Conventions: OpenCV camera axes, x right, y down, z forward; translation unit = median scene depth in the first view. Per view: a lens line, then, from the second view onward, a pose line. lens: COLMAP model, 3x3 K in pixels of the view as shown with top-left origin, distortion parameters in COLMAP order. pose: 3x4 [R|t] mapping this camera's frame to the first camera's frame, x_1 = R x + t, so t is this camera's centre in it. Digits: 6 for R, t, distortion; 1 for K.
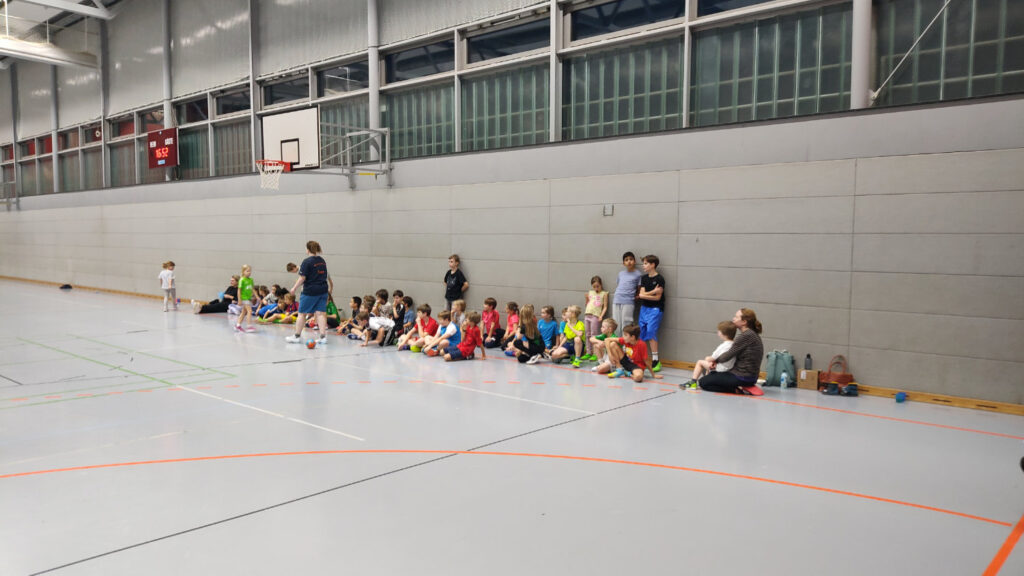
lens RADIAL K [[762.1, 0, 519.9], [0, 762.1, 289.2], [0, 0, 1]] dist [0.089318, -0.162500]
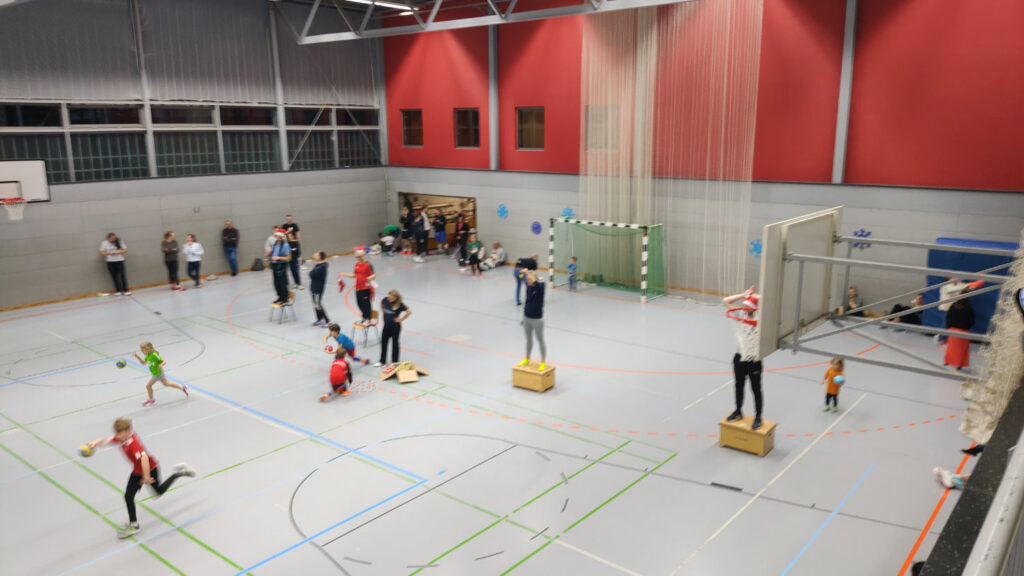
lens RADIAL K [[762.1, 0, 519.9], [0, 762.1, 289.2], [0, 0, 1]] dist [0.089318, -0.162500]
pose [[-0.030969, -0.213891, 0.976367, -1.781968], [0.088596, 0.972403, 0.215833, -0.234968], [-0.995586, 0.093186, -0.011164, 0.134918]]
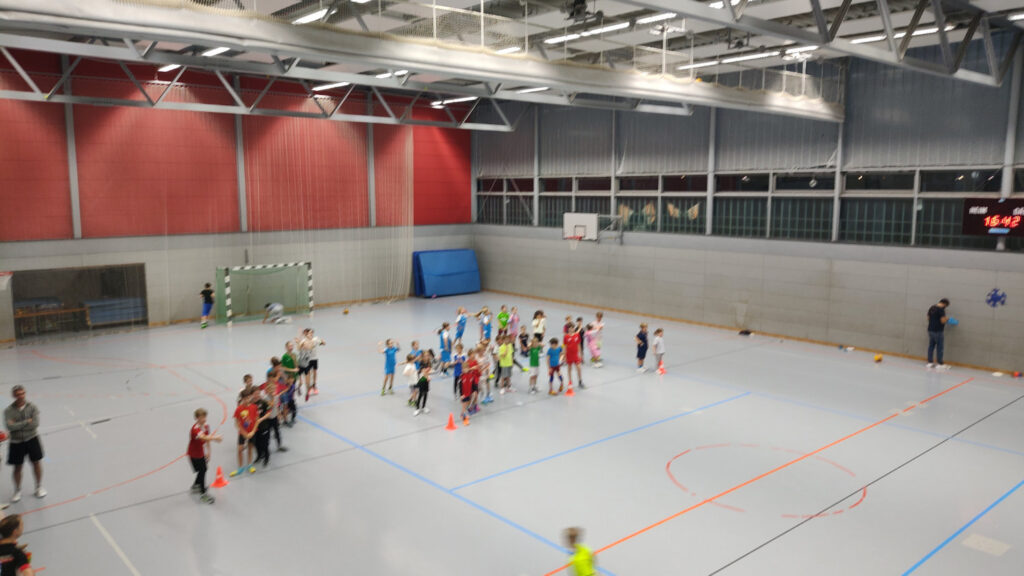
lens RADIAL K [[762.1, 0, 519.9], [0, 762.1, 289.2], [0, 0, 1]] dist [0.089318, -0.162500]
pose [[0.991629, 0.015456, -0.128189, -0.199947], [-0.009952, 0.999006, 0.043460, -0.114033], [0.128733, -0.041821, 0.990797, -1.220419]]
